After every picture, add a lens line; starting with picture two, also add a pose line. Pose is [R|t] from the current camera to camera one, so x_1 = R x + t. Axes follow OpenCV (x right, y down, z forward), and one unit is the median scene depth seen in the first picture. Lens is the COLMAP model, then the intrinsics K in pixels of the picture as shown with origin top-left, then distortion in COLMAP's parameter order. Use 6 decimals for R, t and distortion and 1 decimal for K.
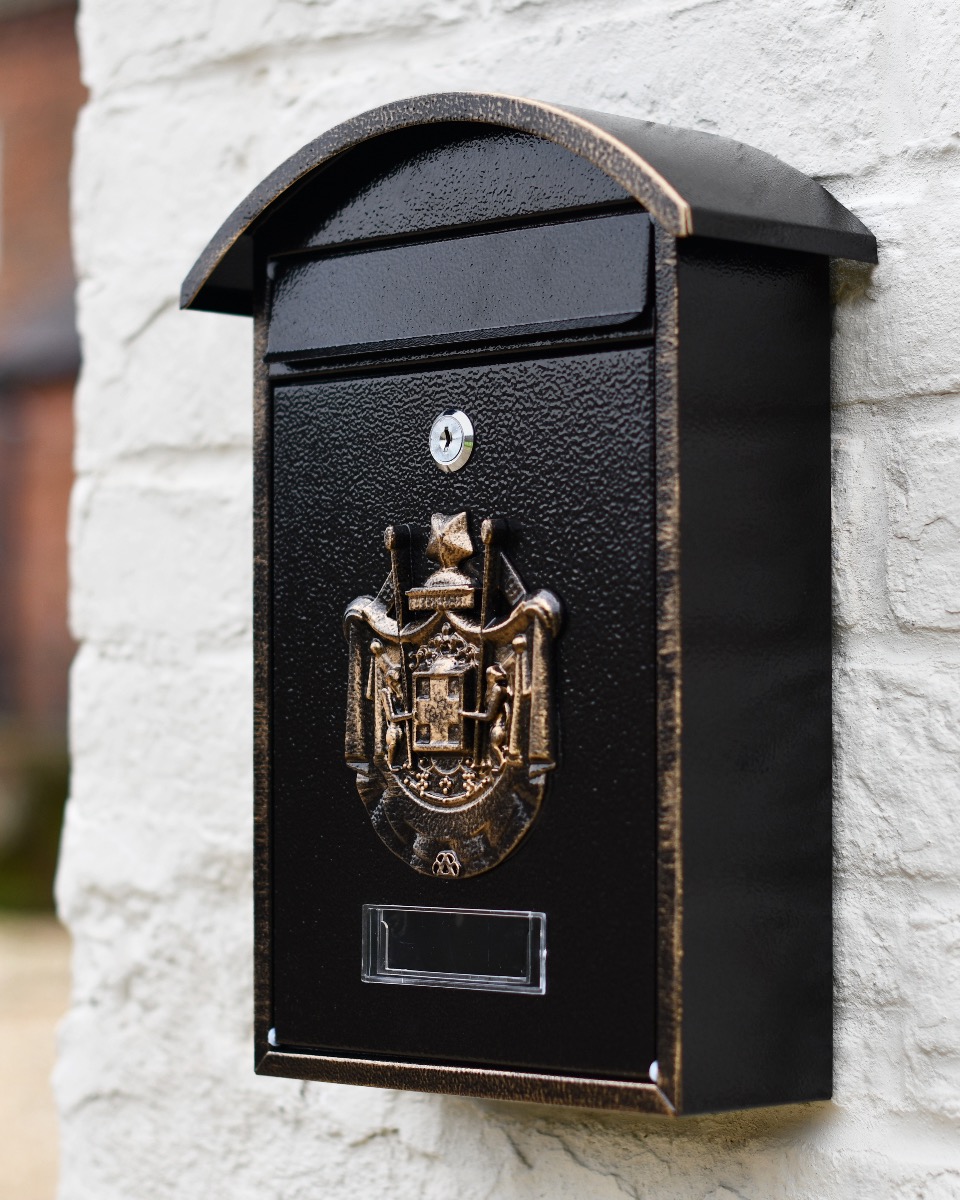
lens RADIAL K [[3616.6, 0, 477.8], [0, 3616.6, 610.7], [0, 0, 1]] dist [-0.148233, 0.000000]
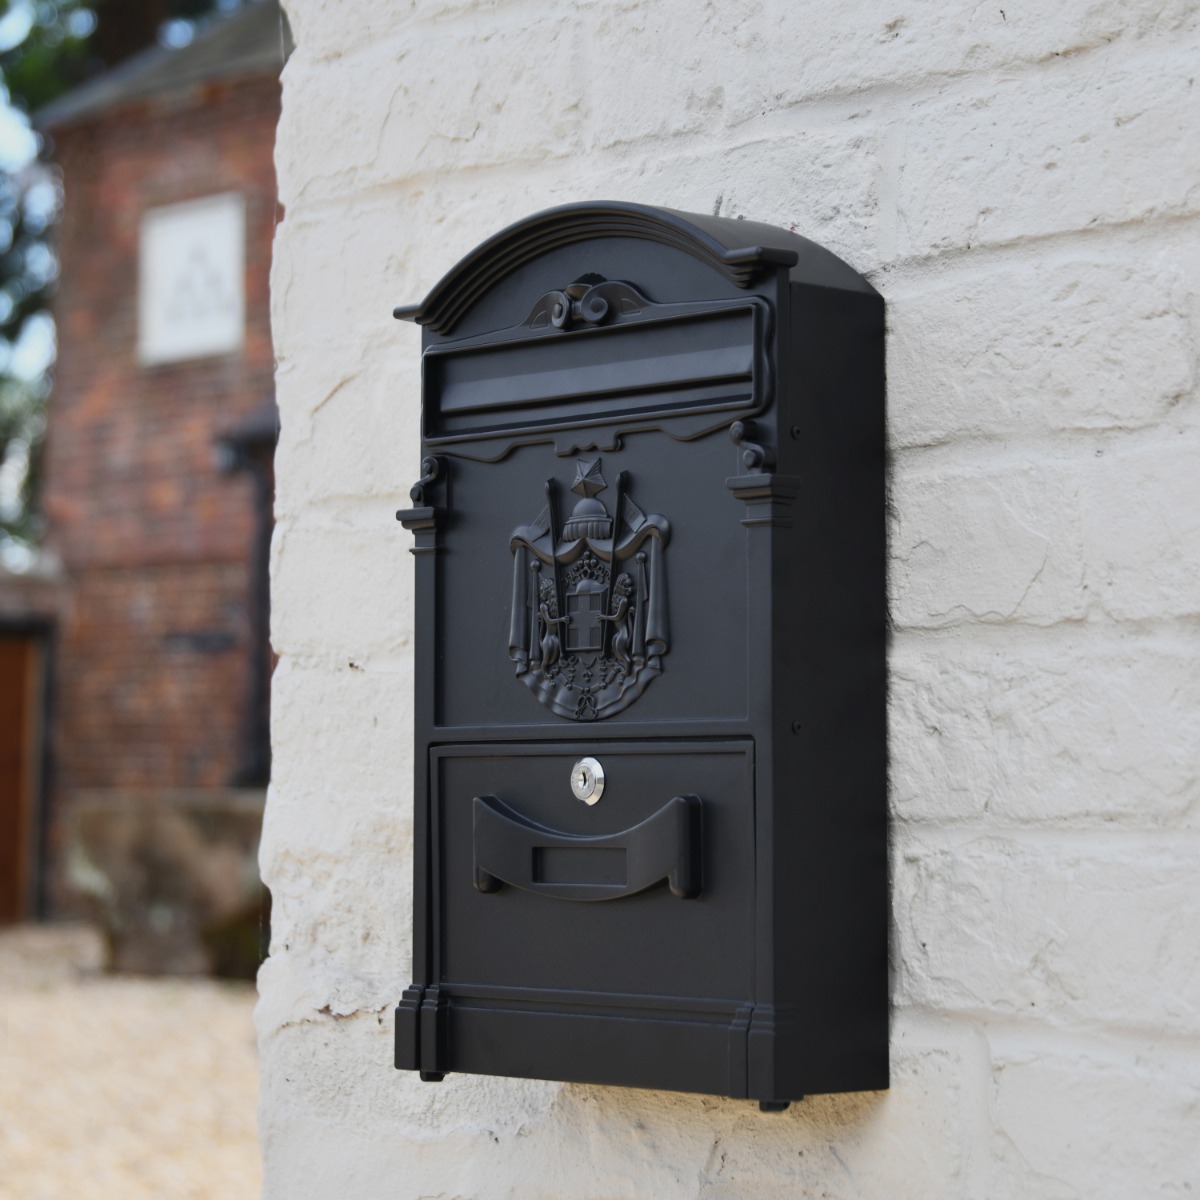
lens RADIAL K [[3467.9, 0, 693.9], [0, 3467.9, 584.4], [0, 0, 1]] dist [0.183338, 0.000000]
pose [[0.999917, -0.006221, -0.011295, 0.049156], [0.005913, 0.999616, -0.027074, 0.018682], [0.011459, 0.027005, 0.999570, -0.202613]]
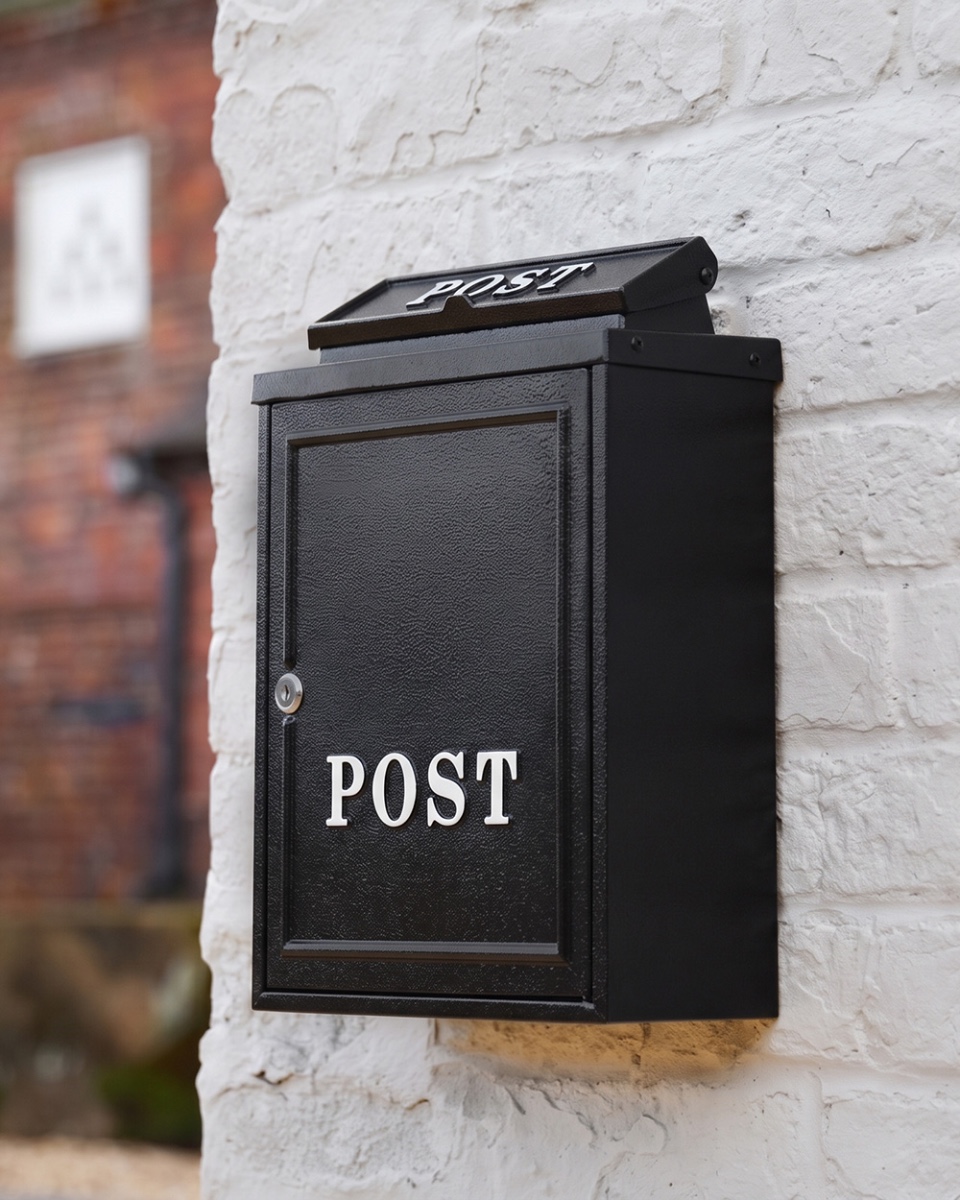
lens RADIAL K [[4677.7, 0, 474.4], [0, 4677.7, 591.5], [0, 0, 1]] dist [0.254706, 0.000000]
pose [[0.997463, -0.013646, -0.069866, 0.118037], [0.011205, 0.999317, -0.035216, 0.011517], [0.070299, 0.034343, 0.996935, -0.801265]]
